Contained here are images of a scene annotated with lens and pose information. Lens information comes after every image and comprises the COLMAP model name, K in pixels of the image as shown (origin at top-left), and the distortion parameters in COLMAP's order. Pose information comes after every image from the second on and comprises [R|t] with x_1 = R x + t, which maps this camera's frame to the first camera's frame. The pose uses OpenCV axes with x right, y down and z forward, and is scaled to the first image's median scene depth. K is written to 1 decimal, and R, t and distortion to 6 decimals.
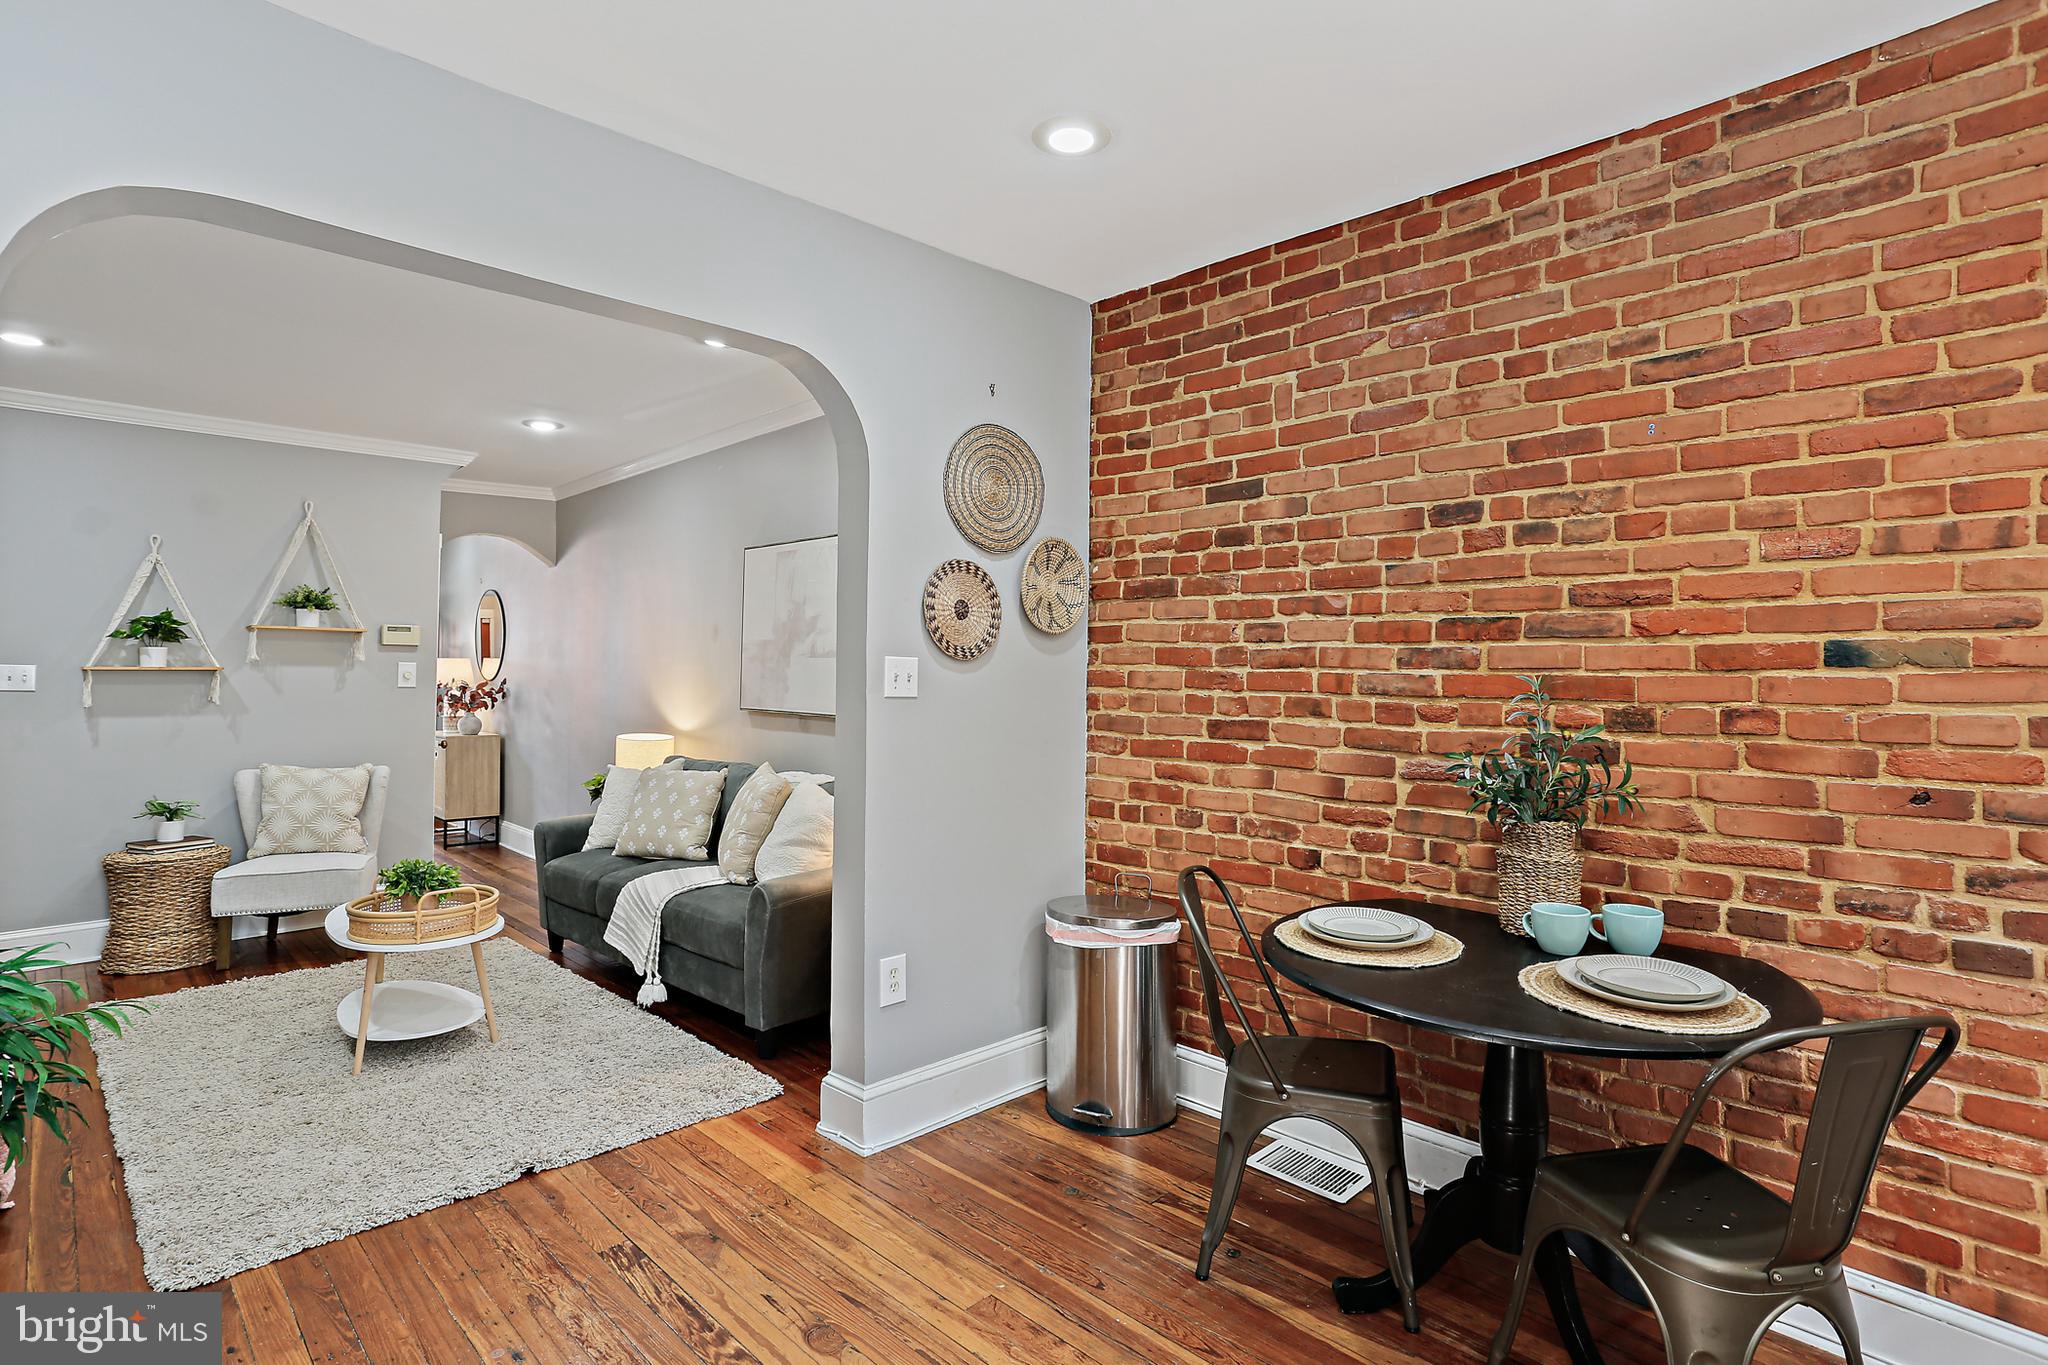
lens RADIAL K [[1029.8, 0, 1025.7], [0, 1029.8, 663.7], [0, 0, 1]] dist [-0.081621, 0.047142]
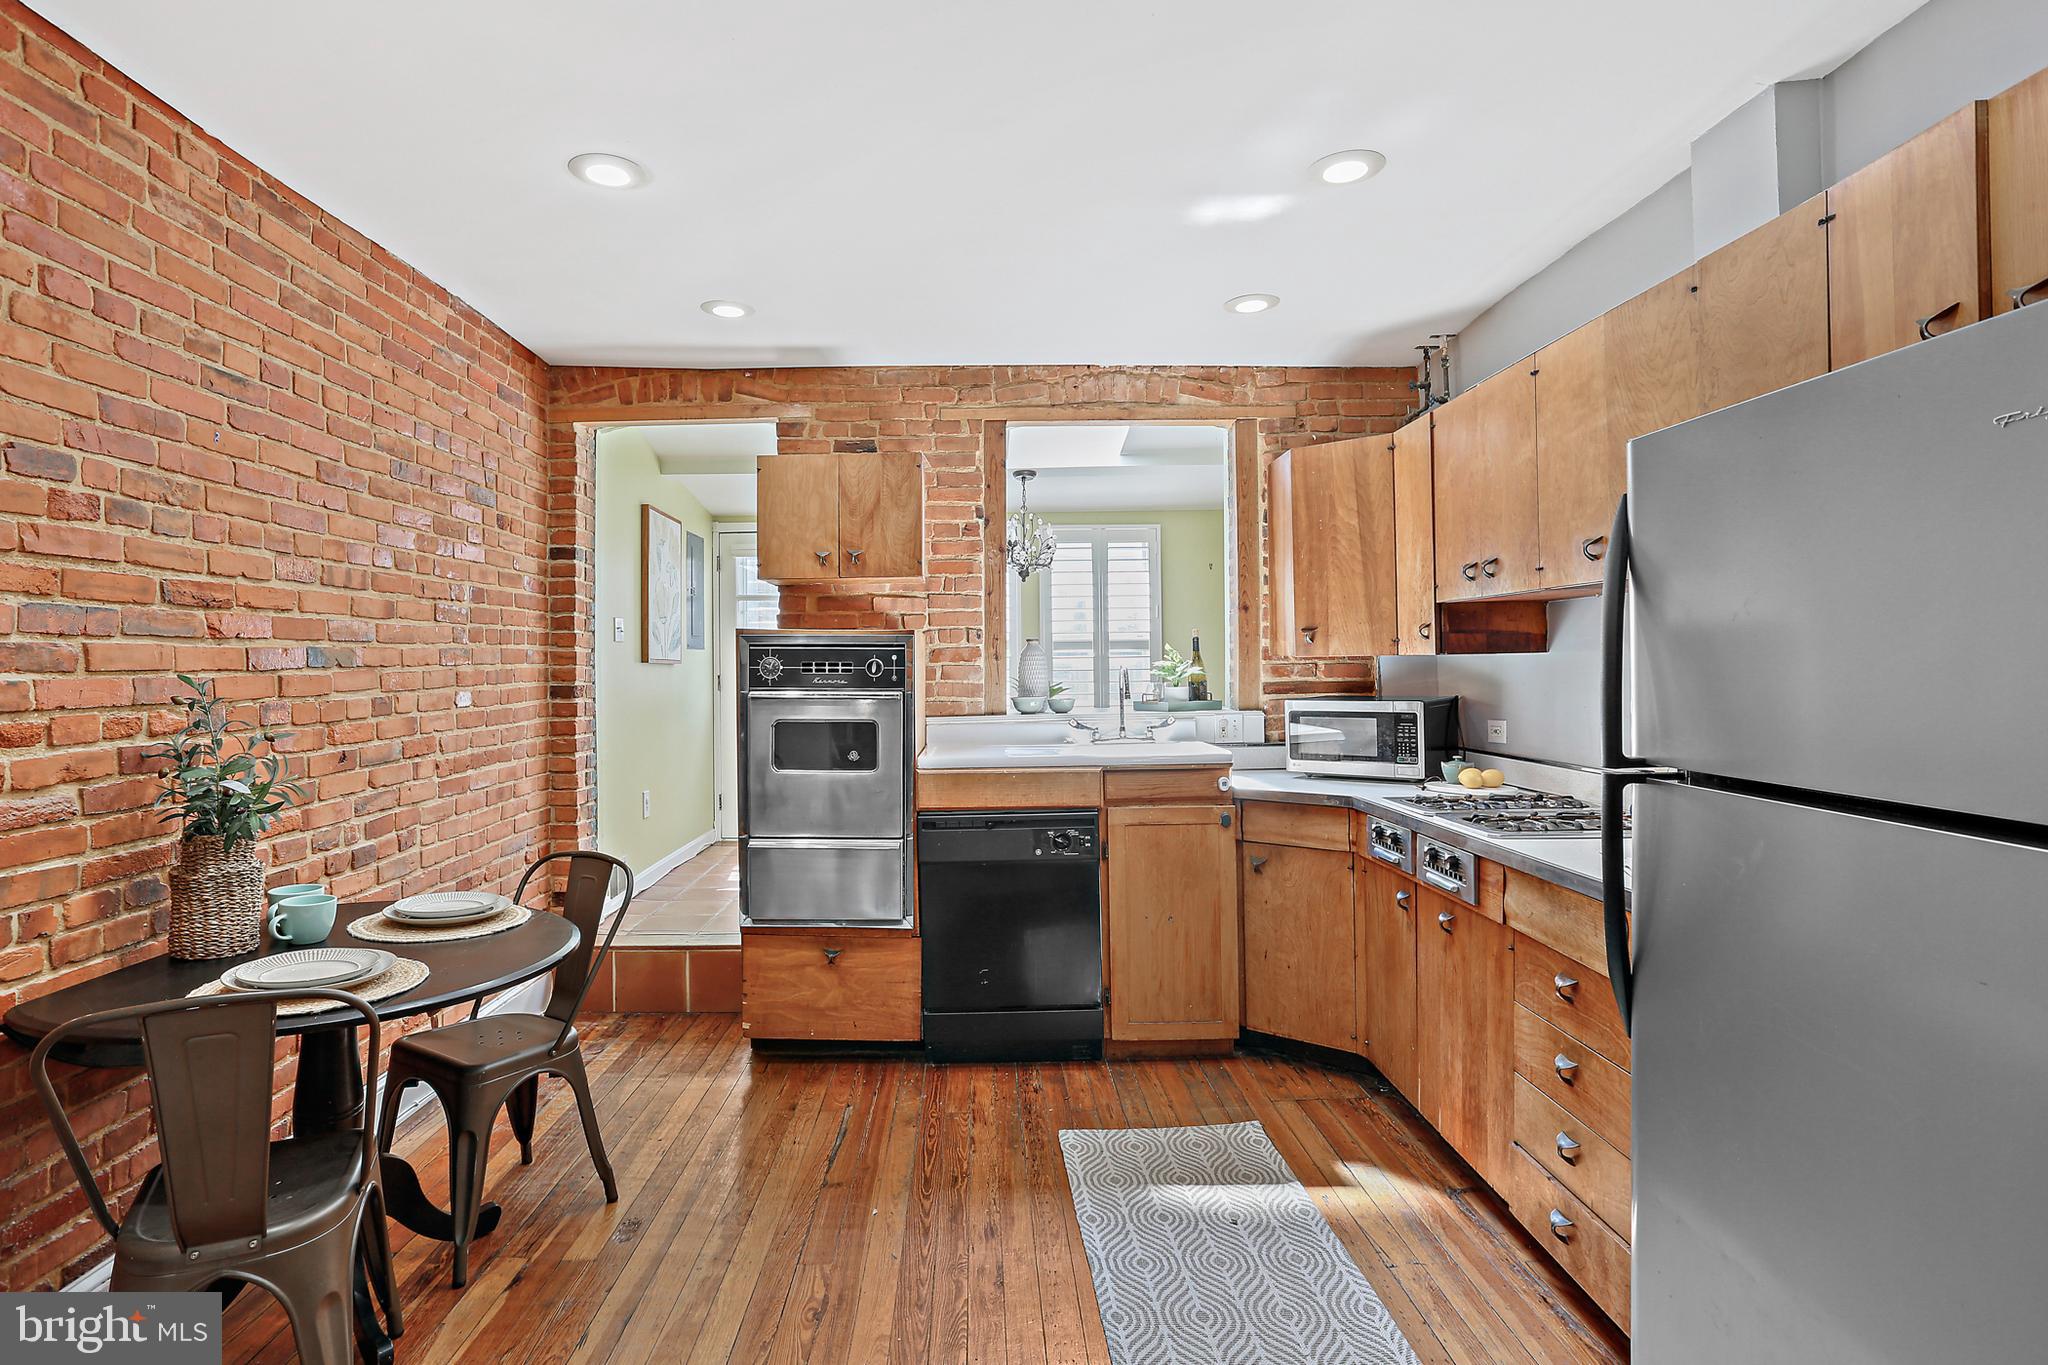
lens RADIAL K [[1041.1, 0, 947.8], [0, 1041.1, 651.8], [0, 0, 1]] dist [-0.069504, 0.053194]
pose [[-0.685639, 0.004866, 0.727925, -0.323740], [-0.005987, 0.999906, -0.012323, -0.002576], [-0.727917, -0.012808, -0.685546, 0.580252]]
